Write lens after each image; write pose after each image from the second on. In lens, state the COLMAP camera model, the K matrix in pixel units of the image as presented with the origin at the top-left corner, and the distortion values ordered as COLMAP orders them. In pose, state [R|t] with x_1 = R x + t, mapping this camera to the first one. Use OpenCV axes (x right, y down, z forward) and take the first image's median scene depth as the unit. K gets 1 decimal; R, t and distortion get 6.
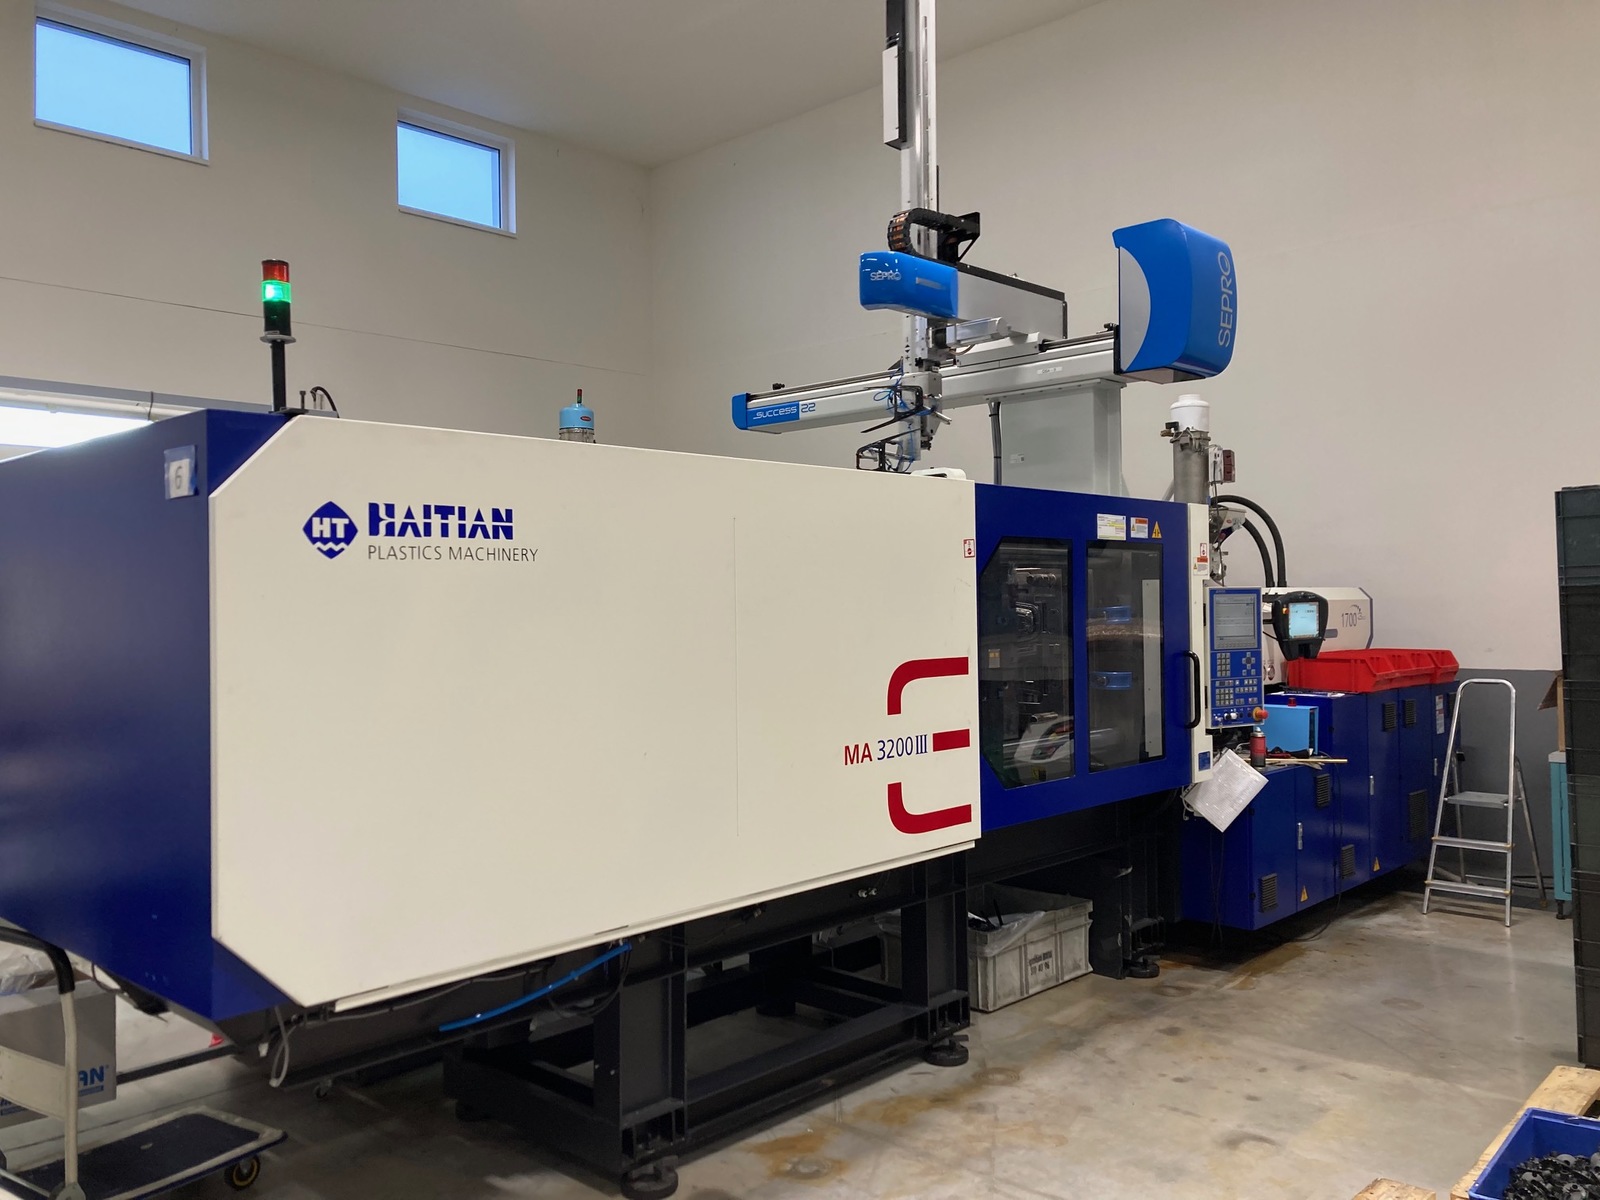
lens RADIAL K [[1277.8, 0, 801.0], [0, 1277.8, 597.1], [0, 0, 1]] dist [0.003466, 0.004312]
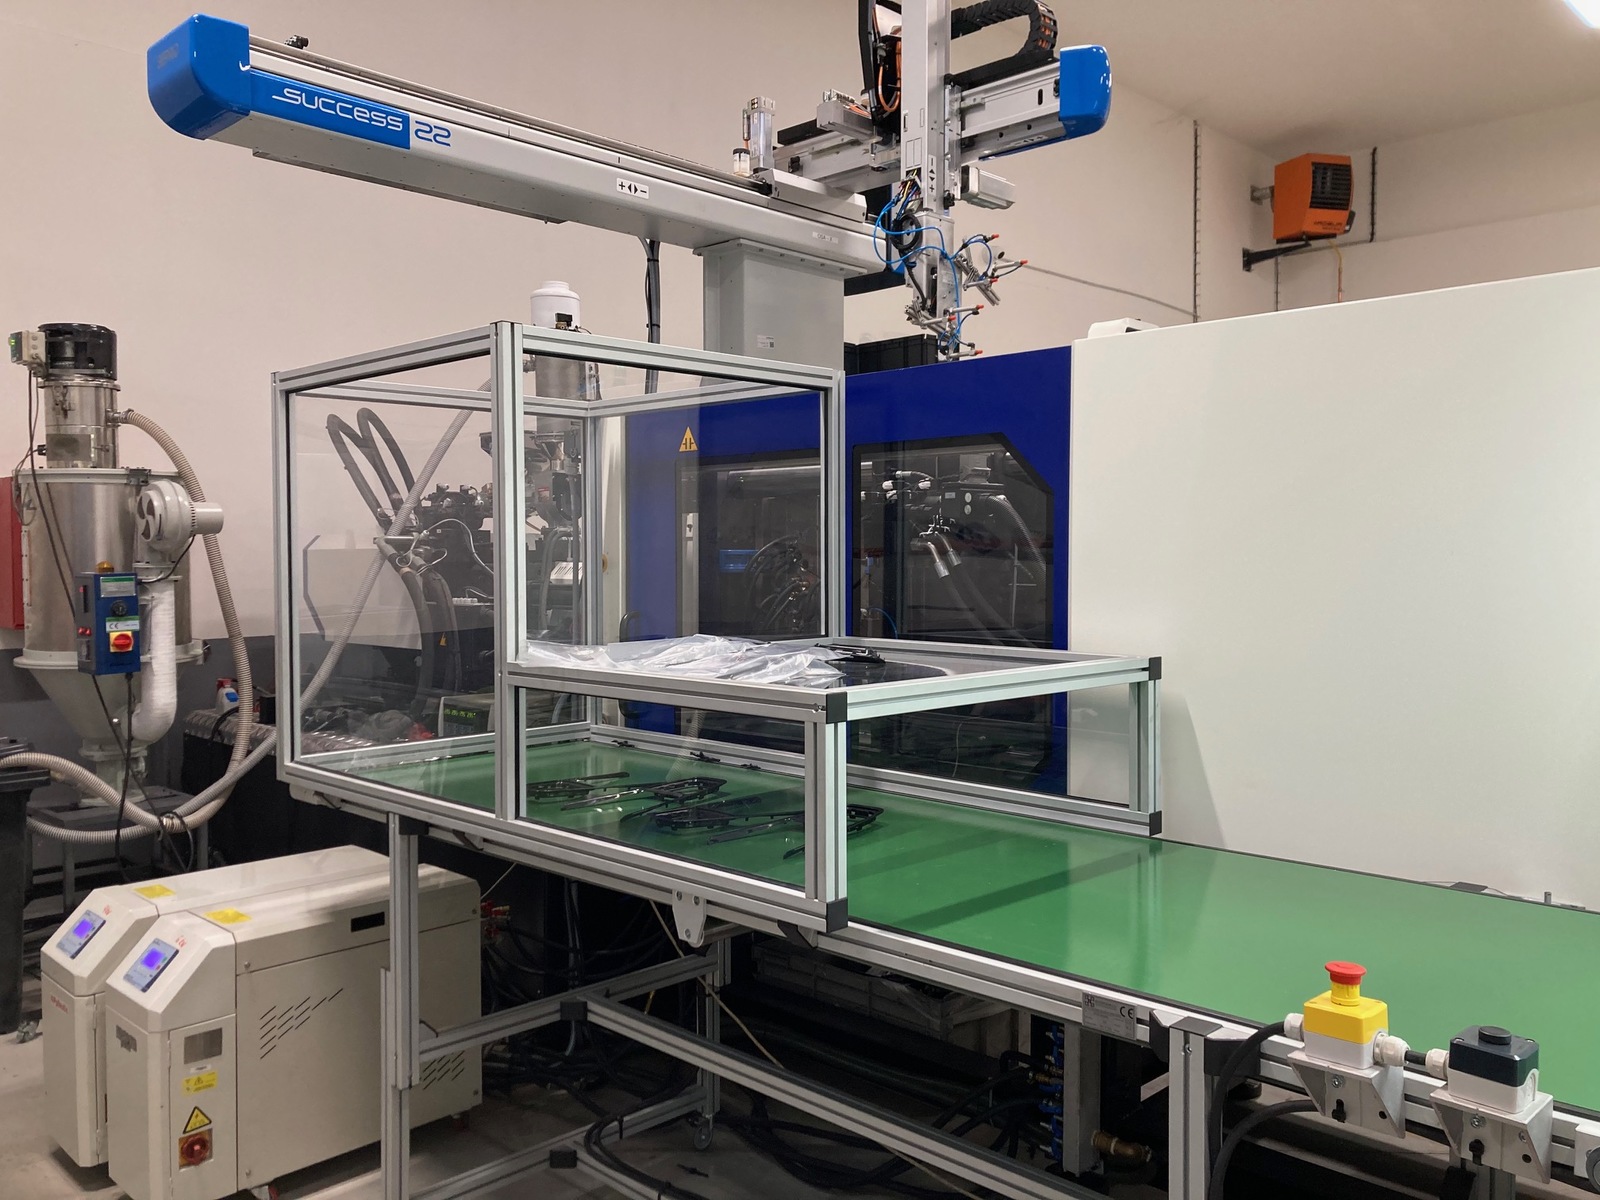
lens RADIAL K [[1277.8, 0, 800.6], [0, 1277.8, 599.8], [0, 0, 1]] dist [0.003466, 0.004312]
pose [[-0.006434, -0.036336, 0.999319, -0.483194], [-0.005663, 0.999325, 0.036300, 0.010291], [-0.999963, -0.005425, -0.006635, 0.855640]]
